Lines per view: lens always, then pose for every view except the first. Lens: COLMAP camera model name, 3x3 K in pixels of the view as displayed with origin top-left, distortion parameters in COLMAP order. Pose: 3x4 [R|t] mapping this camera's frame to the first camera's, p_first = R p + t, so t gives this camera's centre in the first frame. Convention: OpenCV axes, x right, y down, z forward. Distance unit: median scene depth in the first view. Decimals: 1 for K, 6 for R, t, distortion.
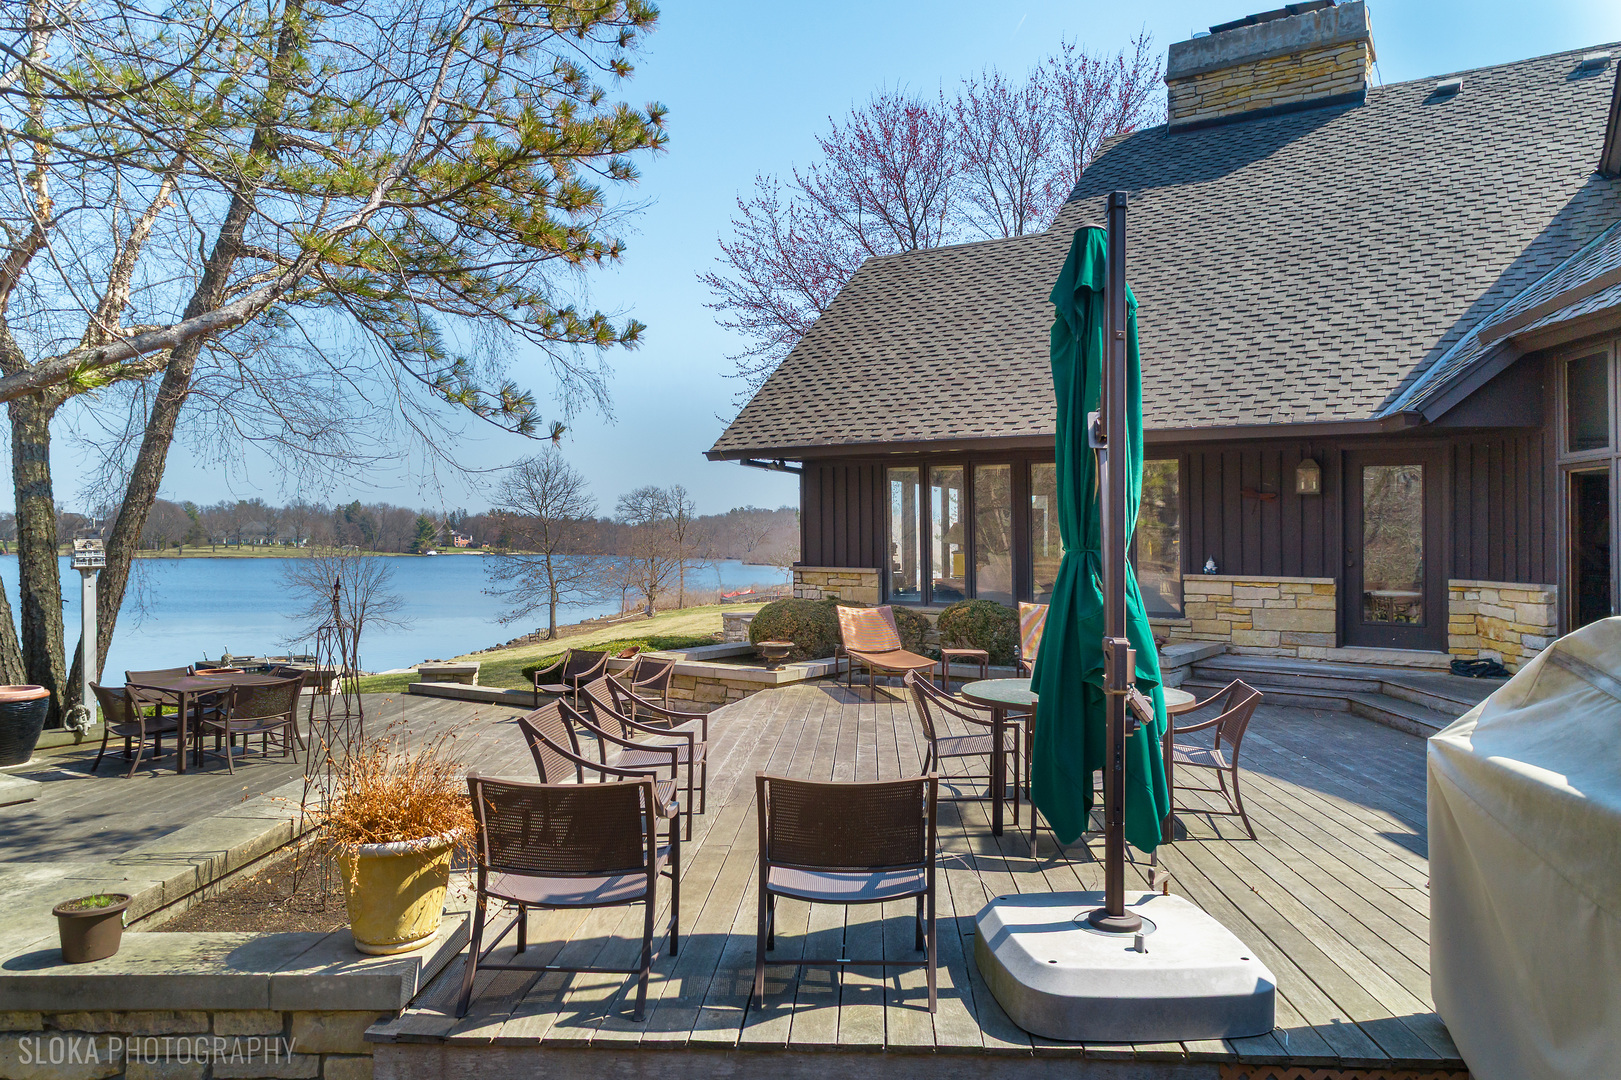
lens RADIAL K [[1106.4, 0, 909.8], [0, 1106.4, 537.6], [0, 0, 1]] dist [0.064365, -0.001495]
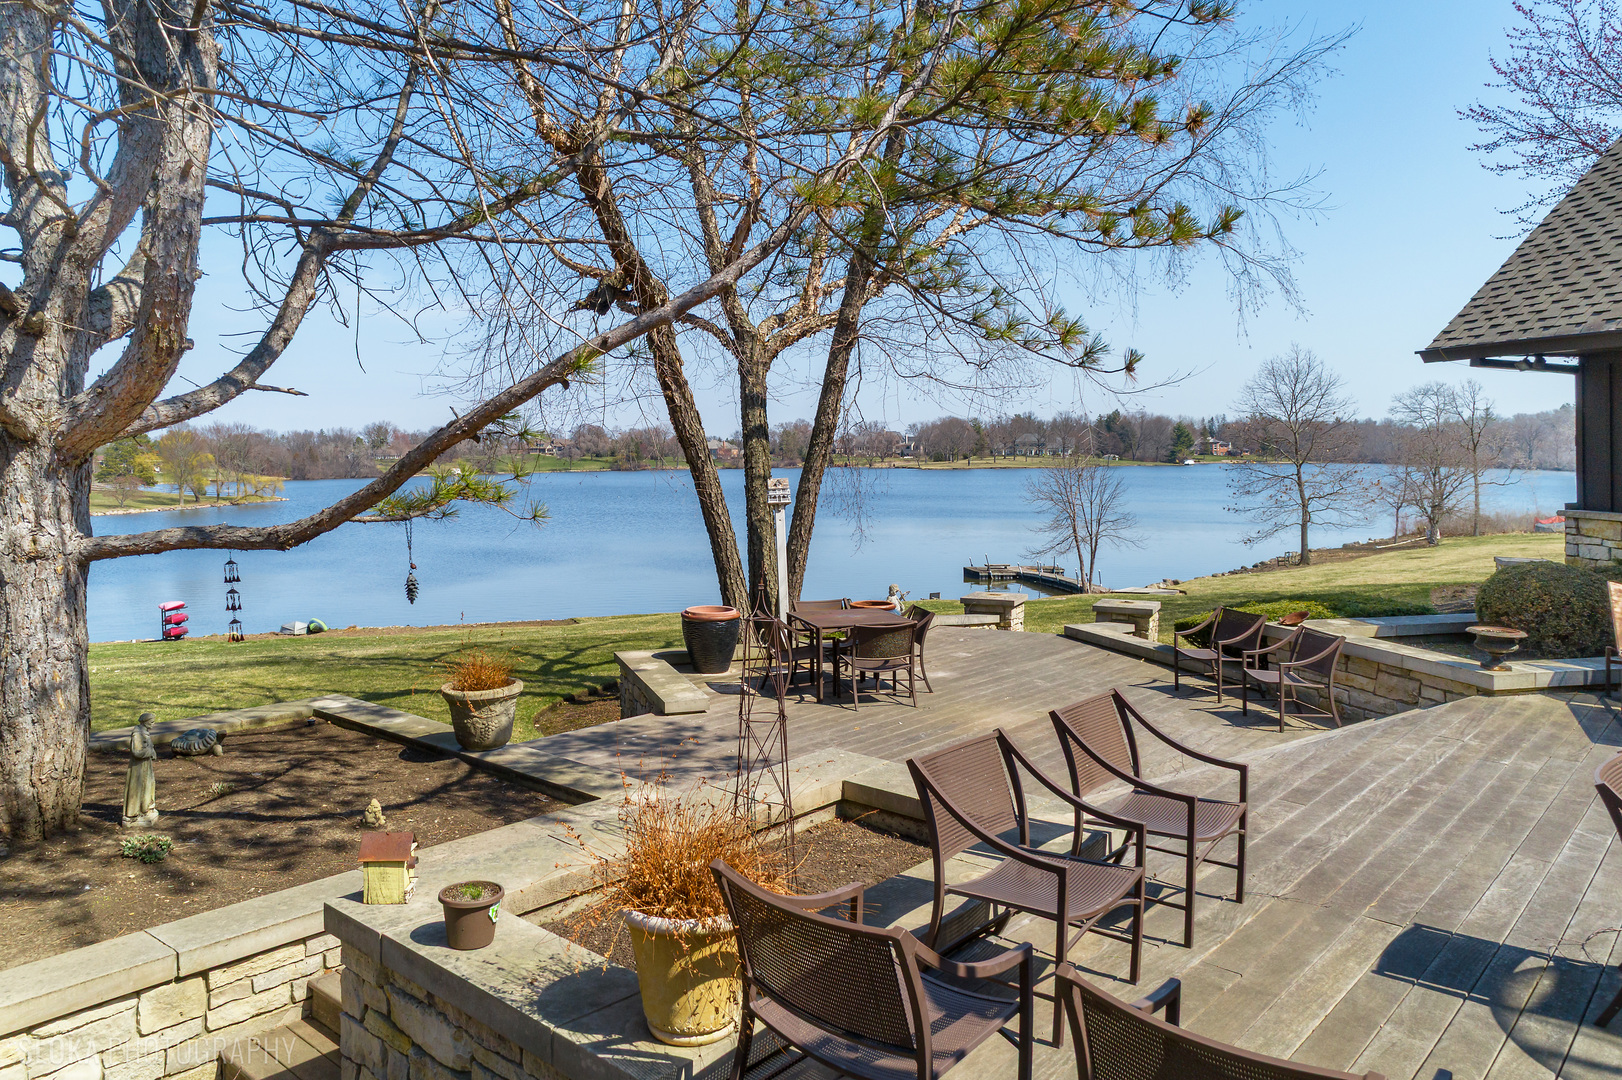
lens RADIAL K [[1128.5, 0, 808.6], [0, 1128.5, 436.4], [0, 0, 1]] dist [-0.006549, -0.001554]
pose [[0.686308, -0.010389, -0.727237, 0.082773], [0.019668, 0.999797, 0.004278, -0.031516], [0.727045, -0.017240, 0.686373, 0.181606]]
